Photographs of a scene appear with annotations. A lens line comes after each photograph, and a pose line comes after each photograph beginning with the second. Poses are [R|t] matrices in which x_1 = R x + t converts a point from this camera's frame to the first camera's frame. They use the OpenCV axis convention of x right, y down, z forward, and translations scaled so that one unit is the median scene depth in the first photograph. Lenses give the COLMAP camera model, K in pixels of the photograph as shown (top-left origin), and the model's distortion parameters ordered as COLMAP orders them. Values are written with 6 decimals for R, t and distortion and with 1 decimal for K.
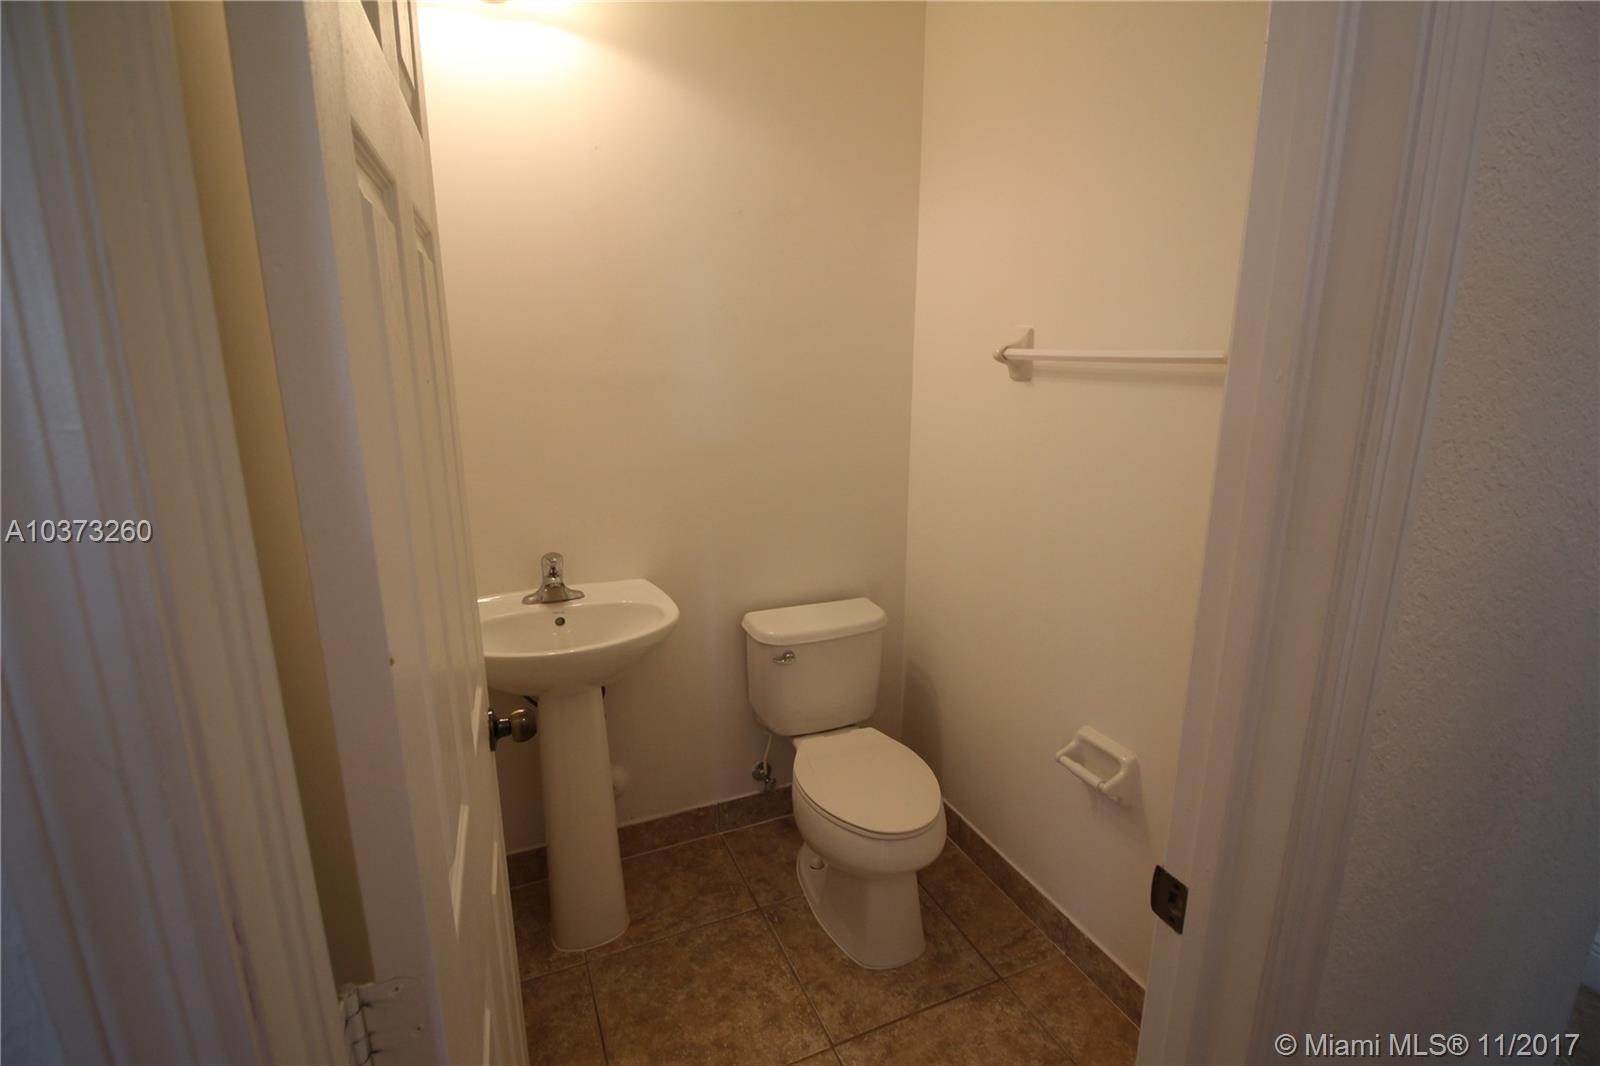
lens RADIAL K [[754.6, 0, 794.3], [0, 754.6, 534.5], [0, 0, 1]] dist [-0.012661, -0.000290]
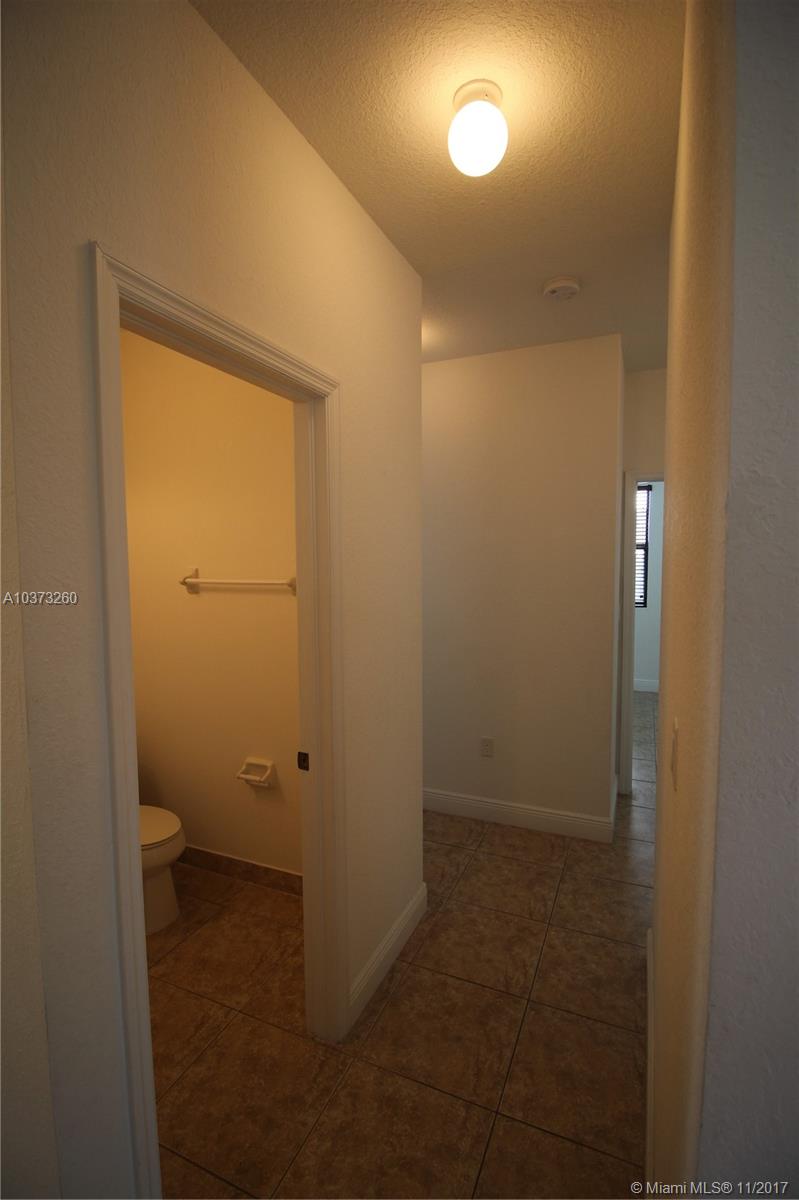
lens RADIAL K [[566.0, 0, 397.7], [0, 566.0, 602.5], [0, 0, 1]] dist [-0.012661, -0.000290]
pose [[0.736427, -0.055783, 0.674214, -0.328631], [0.163471, 0.981735, -0.097328, 0.056884], [-0.656470, 0.181889, 0.732095, -0.474630]]
